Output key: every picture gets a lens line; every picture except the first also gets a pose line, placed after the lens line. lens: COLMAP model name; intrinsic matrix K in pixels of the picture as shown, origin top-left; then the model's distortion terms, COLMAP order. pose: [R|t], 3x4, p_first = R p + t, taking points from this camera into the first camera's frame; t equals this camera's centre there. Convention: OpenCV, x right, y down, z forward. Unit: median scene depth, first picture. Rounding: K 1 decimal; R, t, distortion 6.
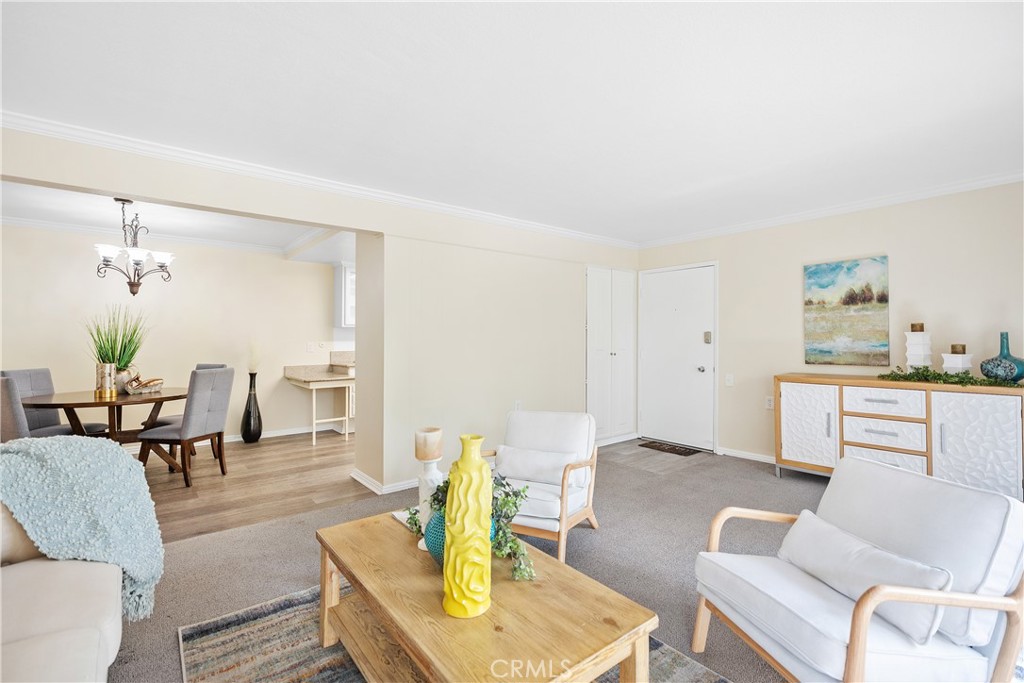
lens RADIAL K [[465.9, 0, 513.4], [0, 465.9, 335.0], [0, 0, 1]] dist [0.001333, 0.000000]
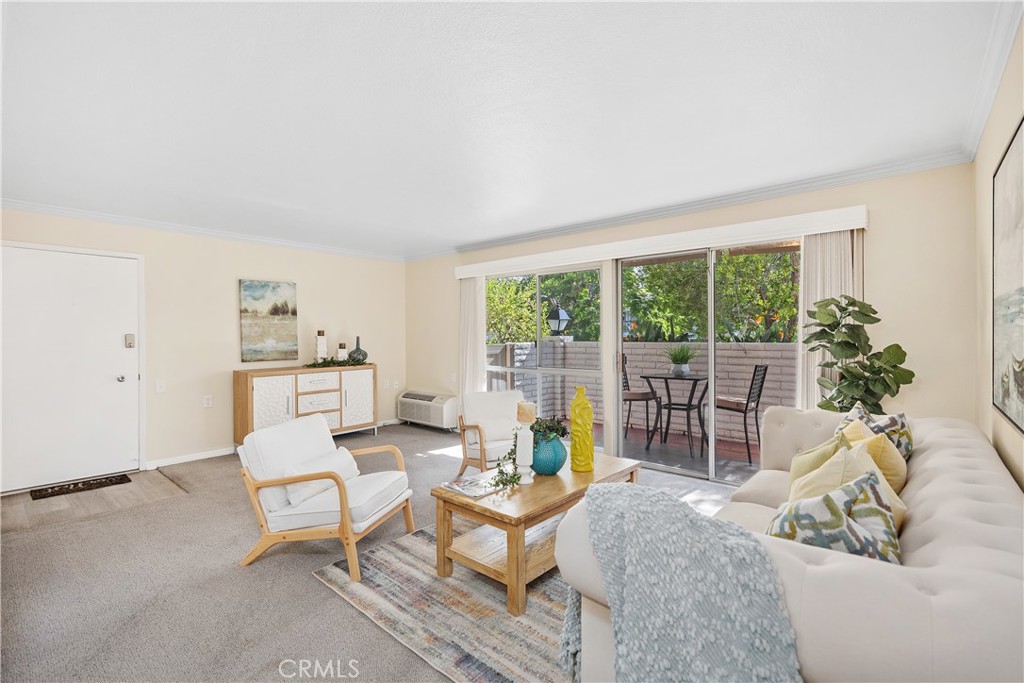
lens RADIAL K [[465.9, 0, 513.4], [0, 465.9, 335.0], [0, 0, 1]] dist [0.001333, 0.000000]
pose [[-0.184172, 0.002119, 0.982892, -0.721174], [-0.000989, 0.999997, -0.002342, -0.005850], [-0.982893, -0.001404, -0.184170, 0.581710]]
